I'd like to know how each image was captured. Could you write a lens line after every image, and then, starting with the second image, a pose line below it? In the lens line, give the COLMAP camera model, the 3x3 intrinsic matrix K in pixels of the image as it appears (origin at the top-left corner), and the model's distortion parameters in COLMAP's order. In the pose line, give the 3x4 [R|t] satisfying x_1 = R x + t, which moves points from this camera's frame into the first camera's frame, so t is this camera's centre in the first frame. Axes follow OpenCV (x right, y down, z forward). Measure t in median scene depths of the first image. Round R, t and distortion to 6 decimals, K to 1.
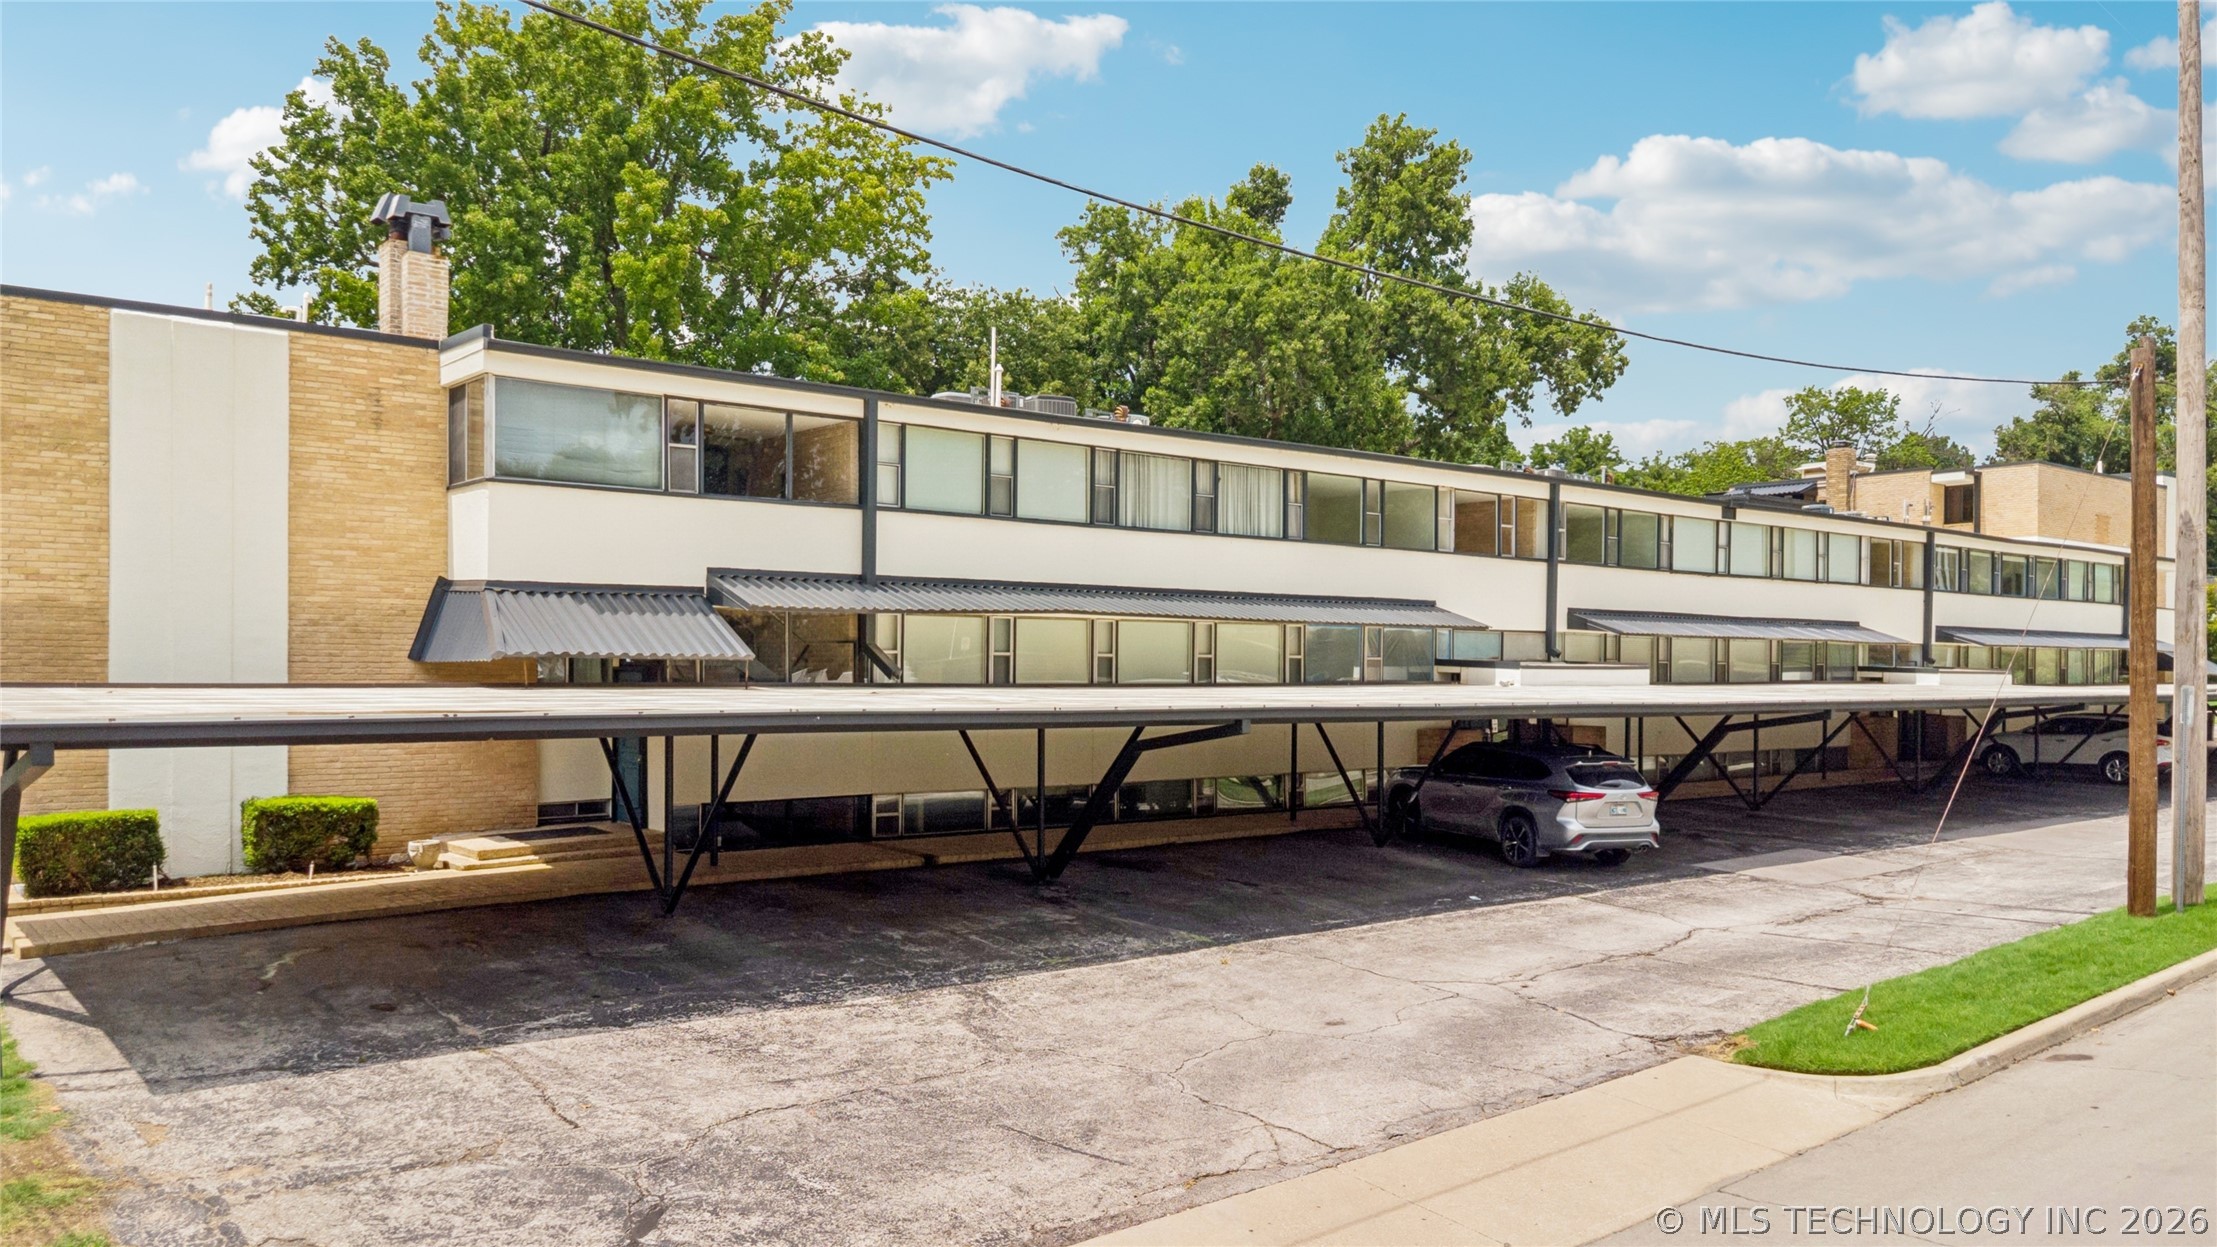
lens RADIAL K [[1554.6, 0, 1121.5], [0, 1554.6, 643.9], [0, 0, 1]] dist [0.005331, -0.001707]
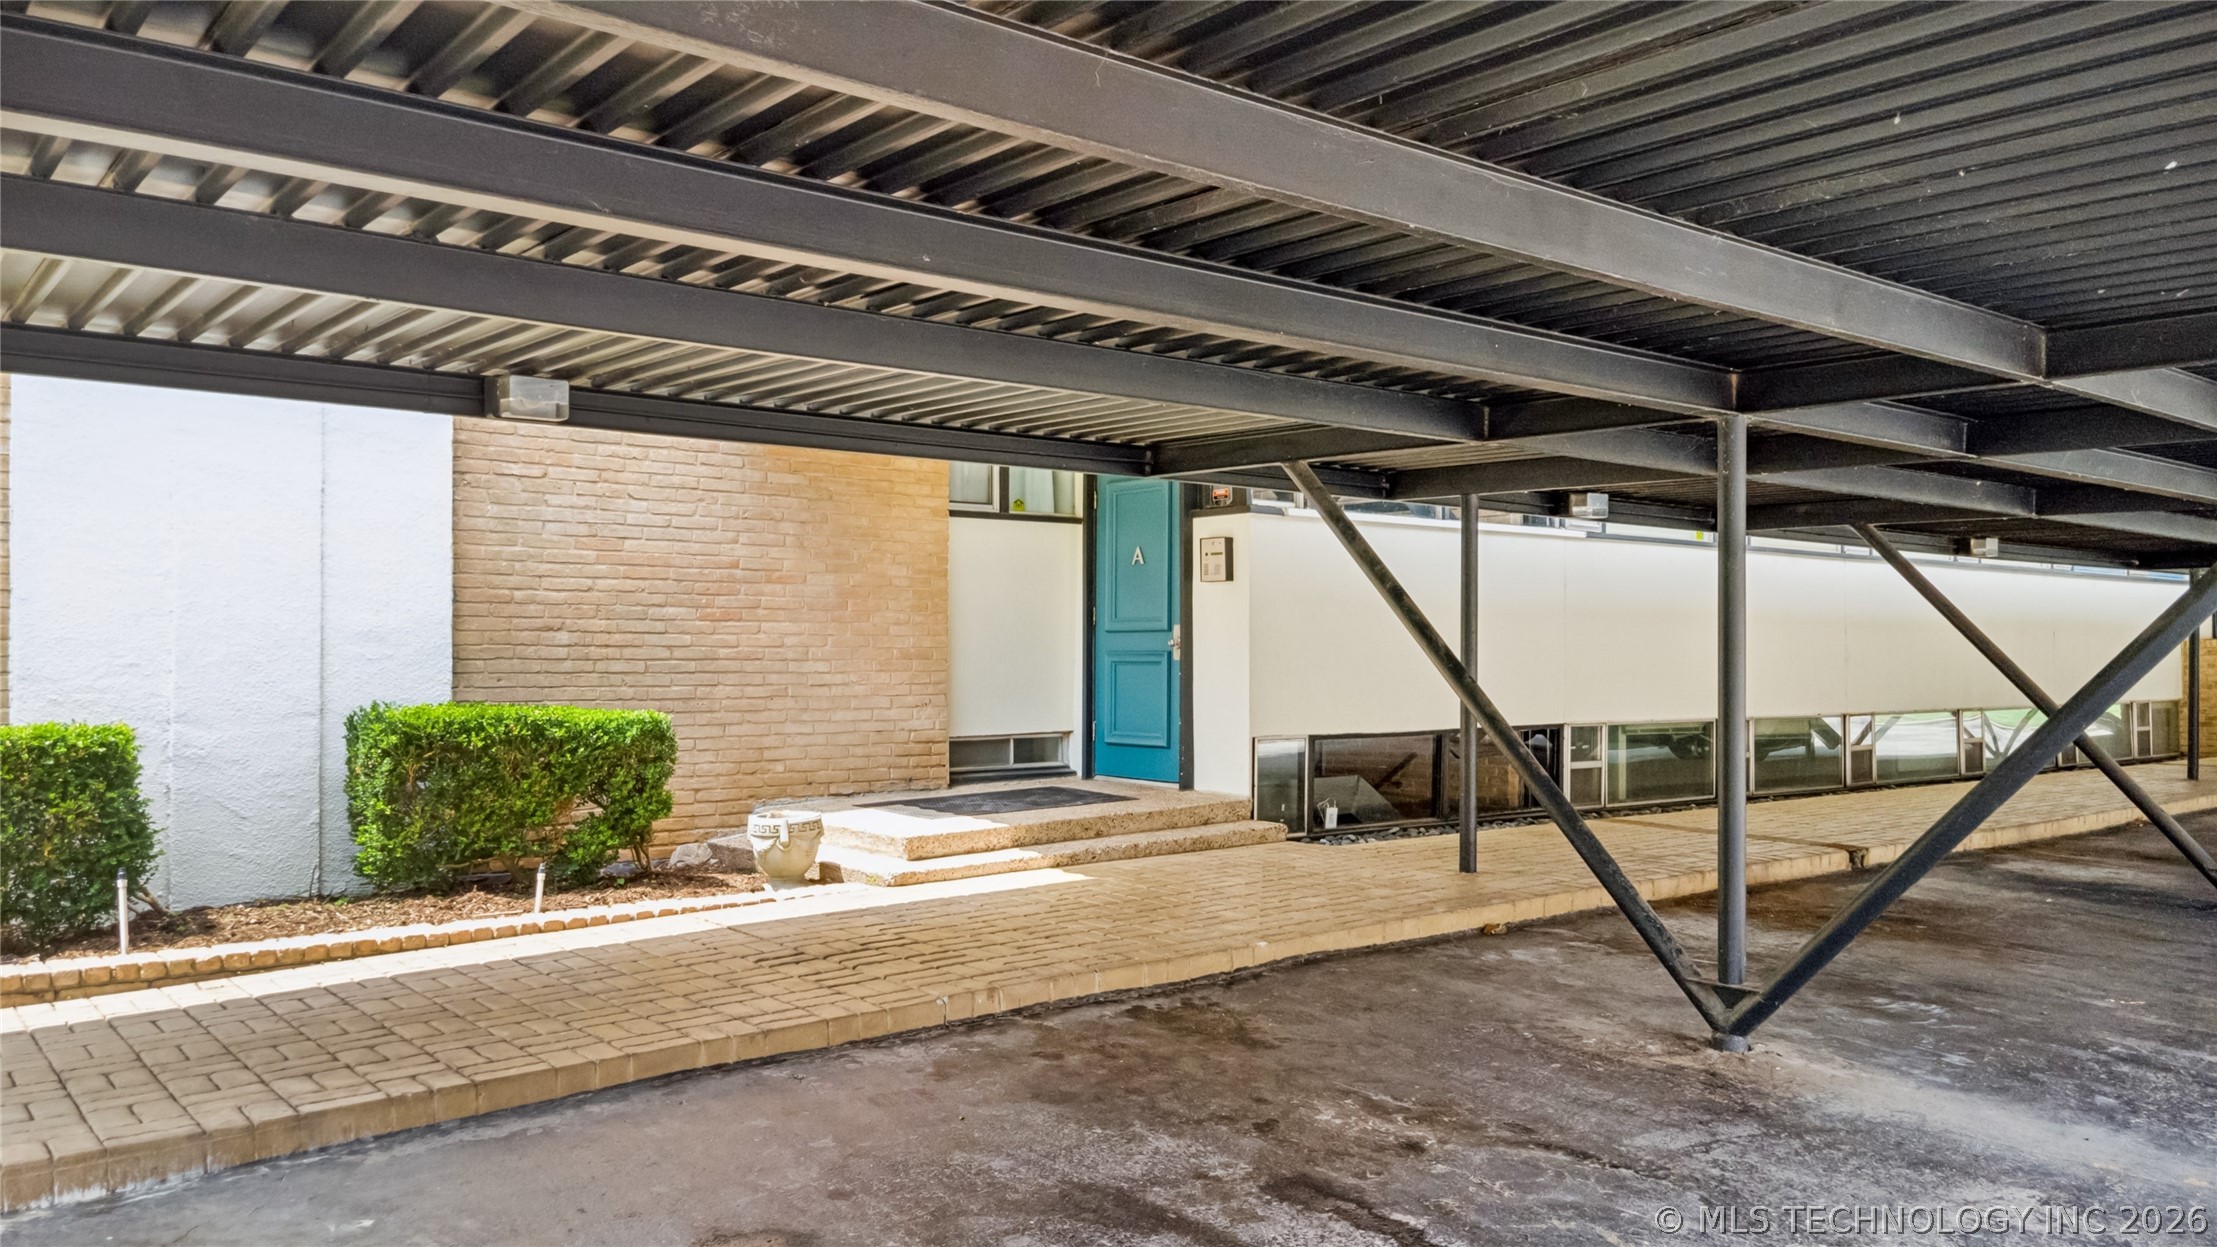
lens RADIAL K [[1554.6, 0, 1101.8], [0, 1554.6, 617.5], [0, 0, 1]] dist [0.005331, -0.001707]
pose [[0.999888, -0.003595, -0.014513, -0.368615], [0.003437, 0.999935, -0.010917, 0.082071], [0.014552, 0.010865, 0.999835, 0.608337]]
